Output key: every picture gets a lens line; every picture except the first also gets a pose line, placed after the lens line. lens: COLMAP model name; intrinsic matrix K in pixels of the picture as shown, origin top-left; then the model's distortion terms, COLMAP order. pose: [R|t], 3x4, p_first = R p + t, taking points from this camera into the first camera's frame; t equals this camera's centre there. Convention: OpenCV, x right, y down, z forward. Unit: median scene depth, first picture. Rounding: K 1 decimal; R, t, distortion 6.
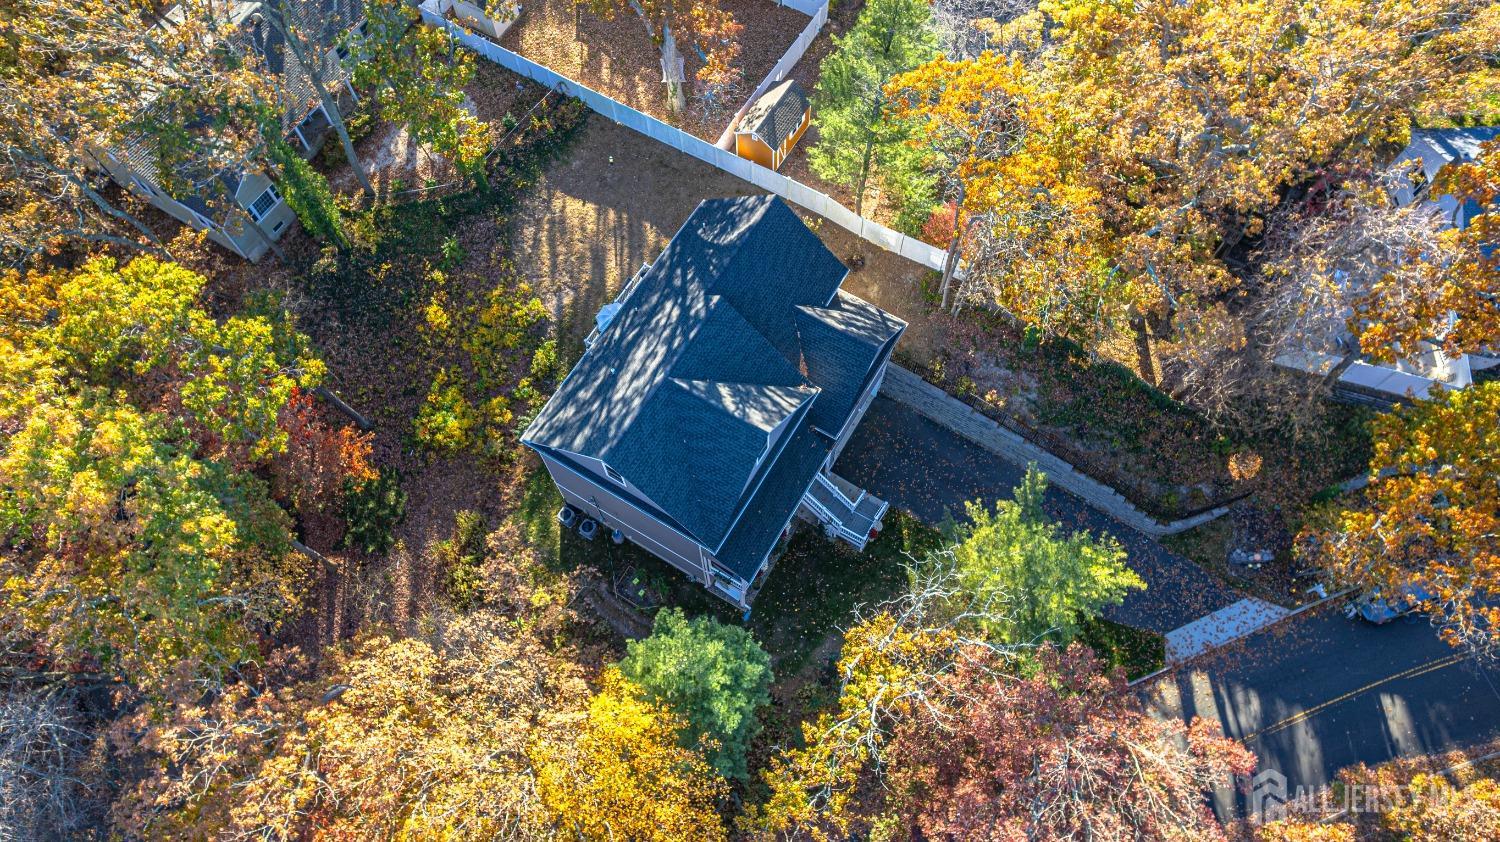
lens RADIAL K [[942.4, 0, 750.0], [0, 942.4, 421.0], [0, 0, 1]] dist [-0.048170, -0.000727]
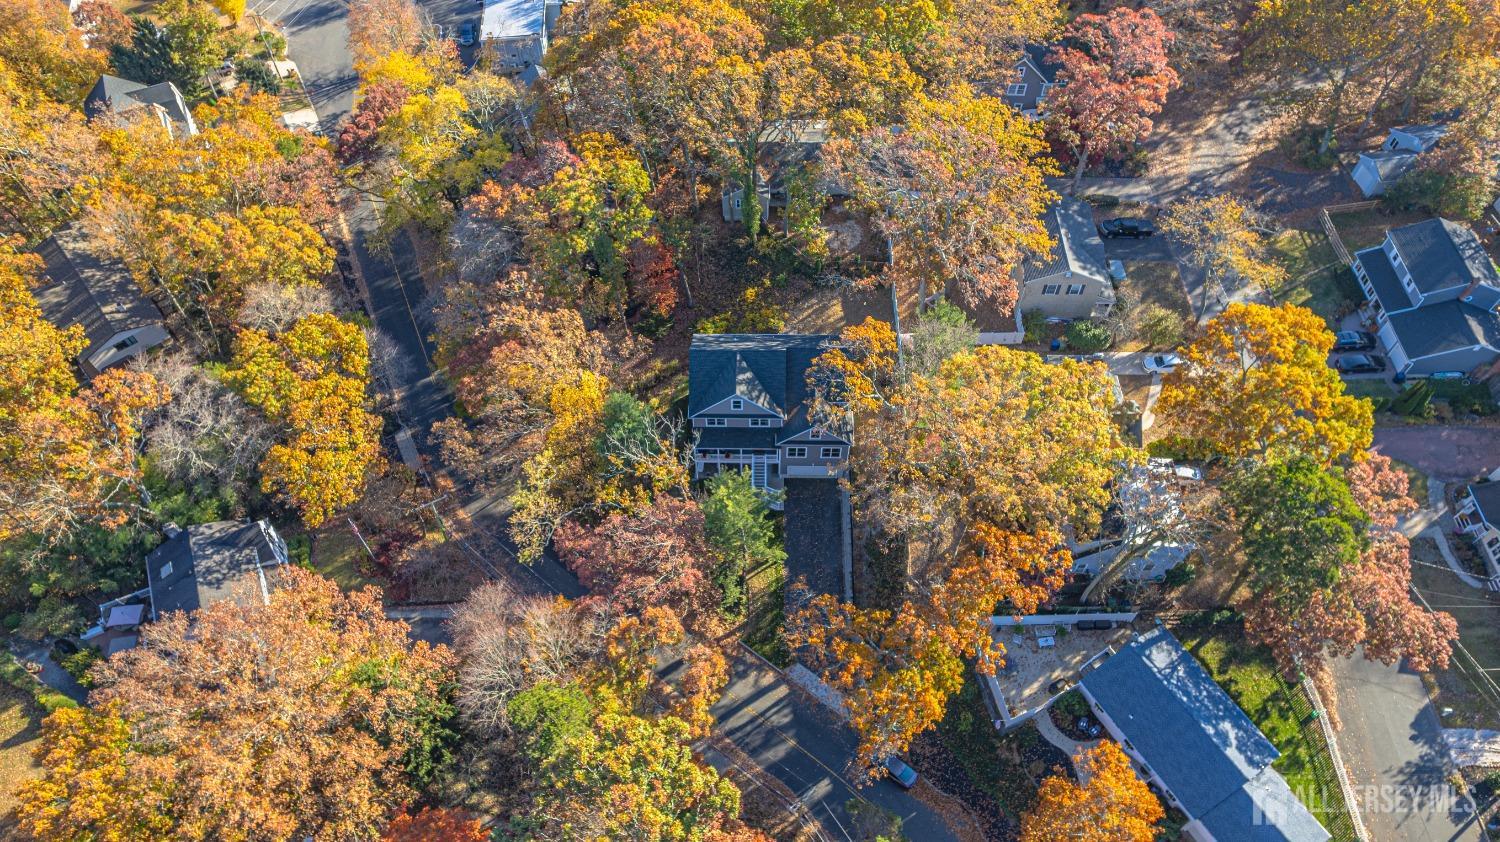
lens RADIAL K [[942.4, 0, 750.0], [0, 942.4, 421.0], [0, 0, 1]] dist [-0.048170, -0.000727]
pose [[0.510404, 0.707108, -0.489373, 0.880183], [-0.785229, 0.615236, 0.069997, -0.096481], [0.350576, 0.348543, 0.869261, -0.671755]]
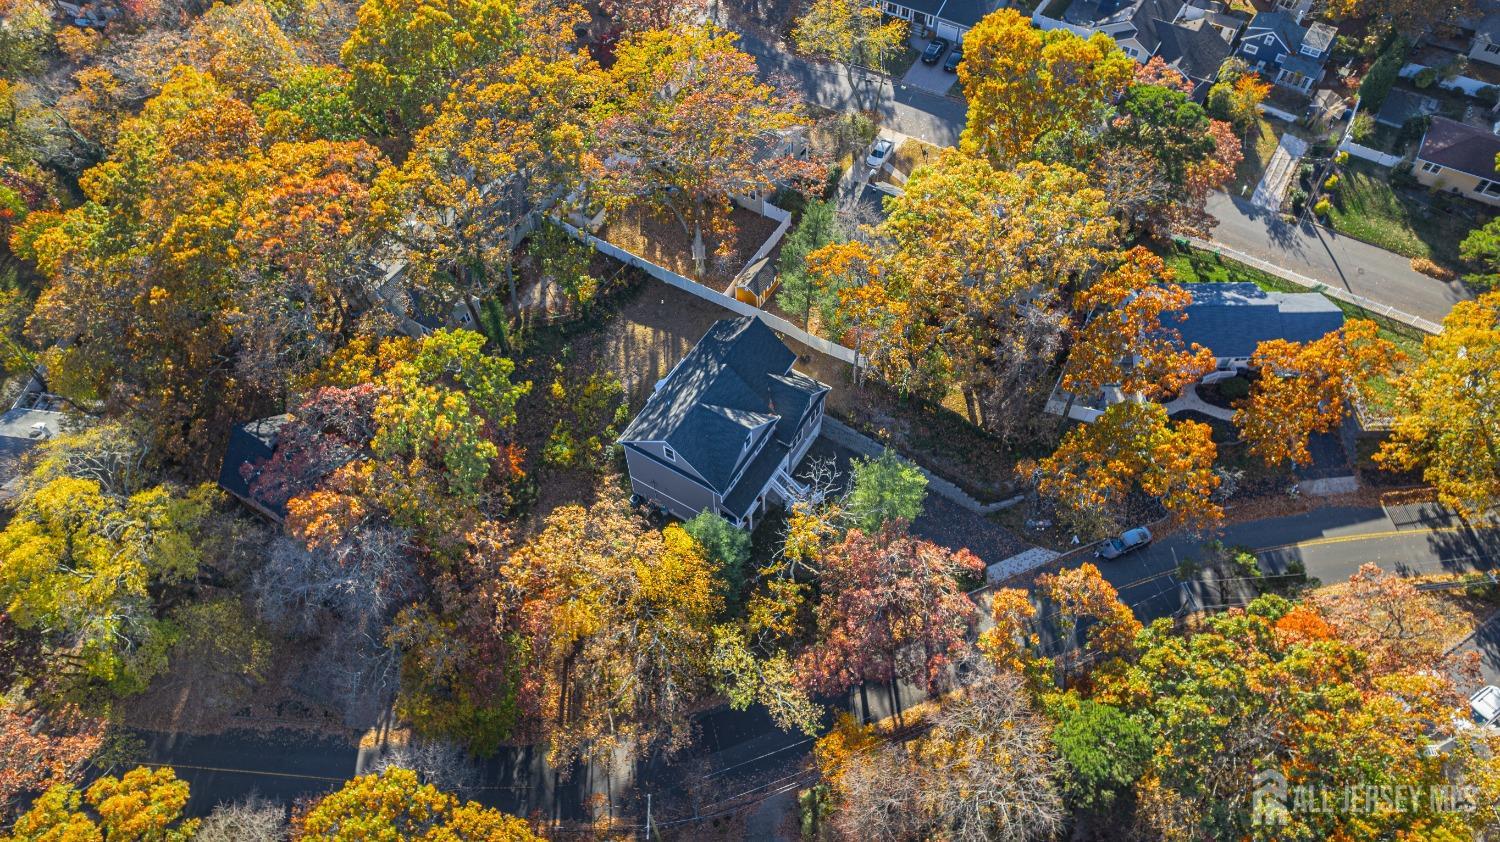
lens RADIAL K [[942.4, 0, 750.0], [0, 942.4, 421.0], [0, 0, 1]] dist [-0.048170, -0.000727]
pose [[0.999994, 0.002735, -0.002310, 0.017154], [-0.003125, 0.981697, -0.190426, 0.276712], [0.001747, 0.190432, 0.981699, -0.683206]]
